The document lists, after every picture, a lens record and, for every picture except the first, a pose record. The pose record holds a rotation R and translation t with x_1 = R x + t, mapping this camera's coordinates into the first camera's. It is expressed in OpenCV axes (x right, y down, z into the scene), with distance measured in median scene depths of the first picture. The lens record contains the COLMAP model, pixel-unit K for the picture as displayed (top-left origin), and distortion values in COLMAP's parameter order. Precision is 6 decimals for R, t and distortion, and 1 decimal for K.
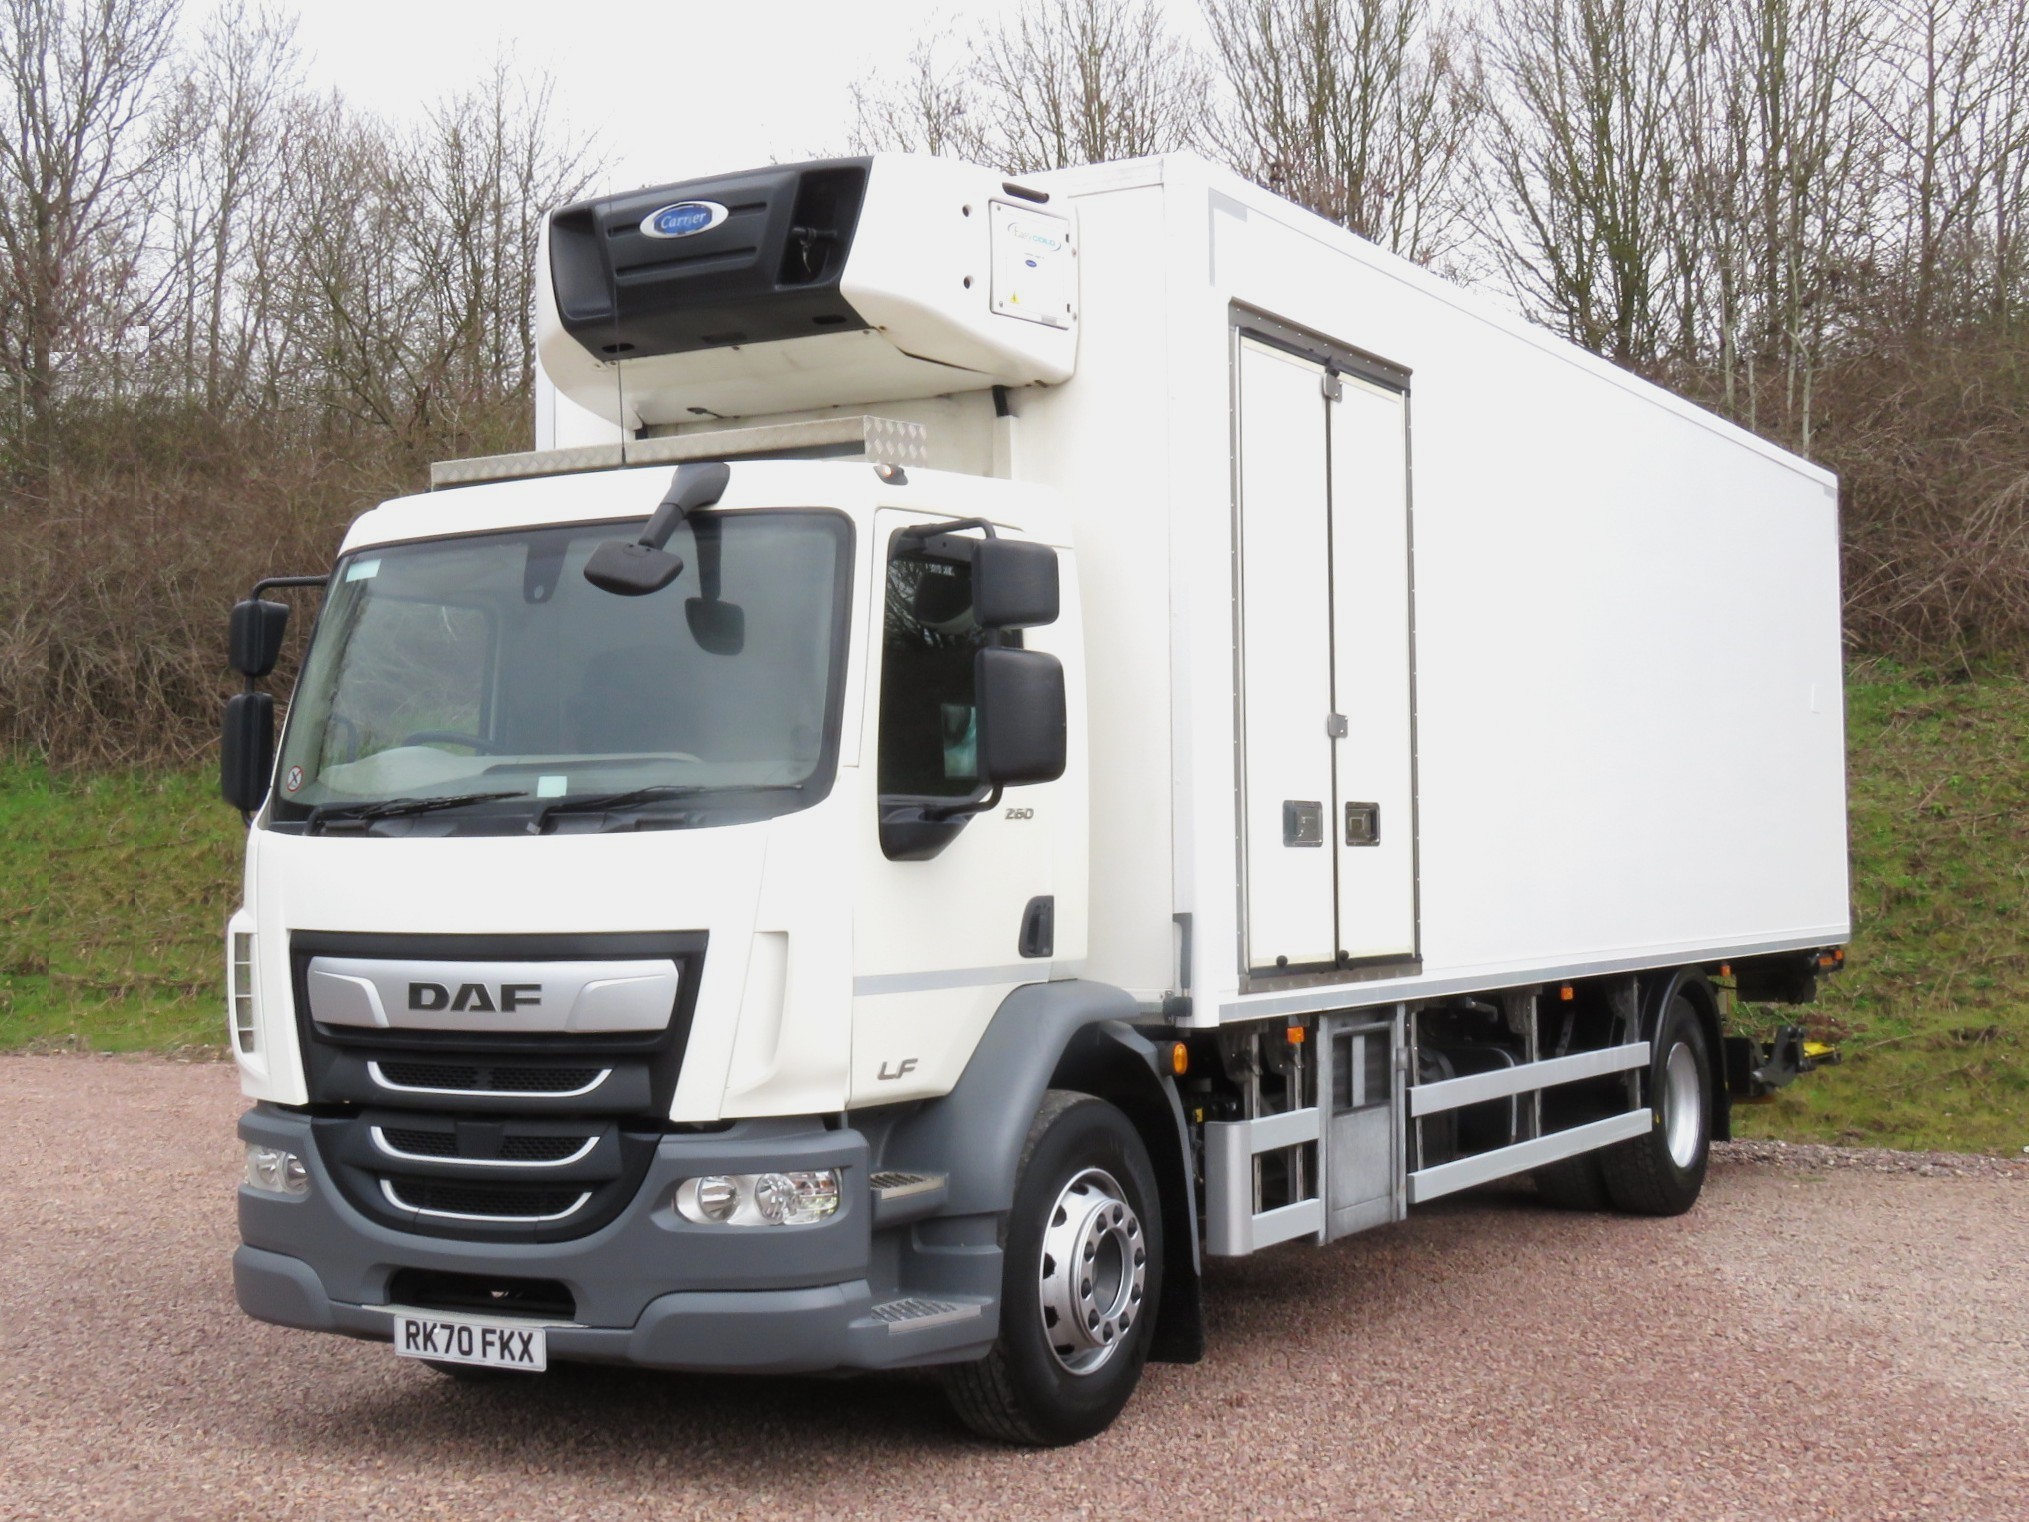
lens RADIAL K [[2736.7, 0, 1014.5], [0, 2736.7, 761.0], [0, 0, 1]] dist [0.011852, 0.037280]
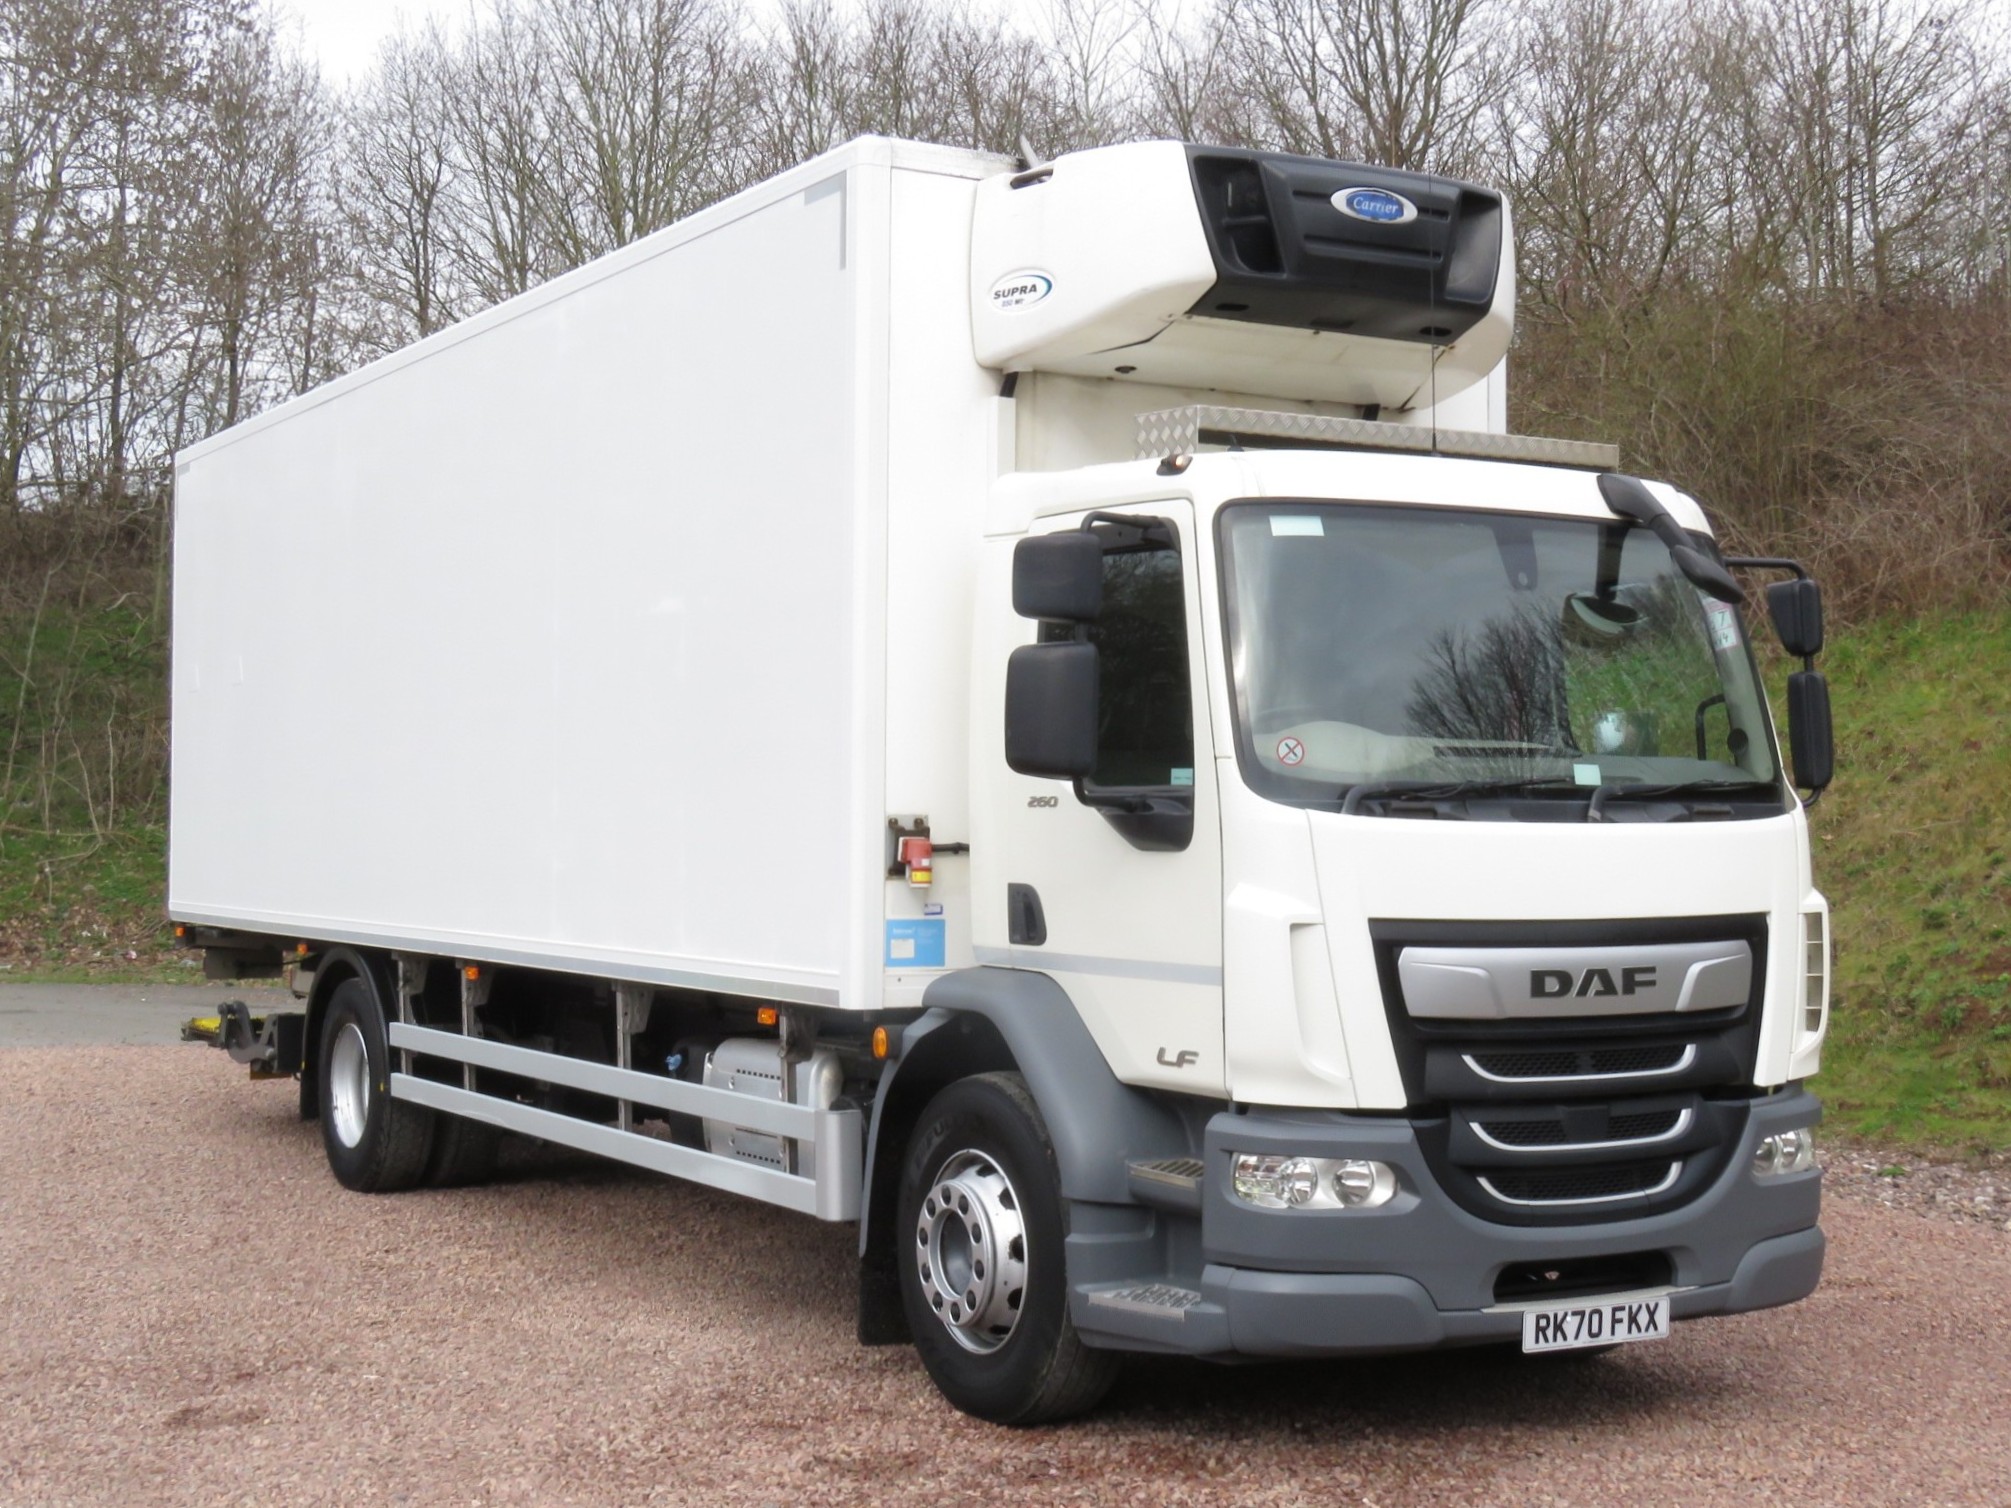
lens RADIAL K [[2755.5, 0, 1005.5], [0, 2755.5, 754.0], [0, 0, 1]] dist [-0.003406, 0.008868]
pose [[0.499103, 0.036022, 0.865794, -1.184235], [-0.042768, 0.998942, -0.016907, 0.028802], [-0.865487, -0.028590, 0.500116, 0.682406]]
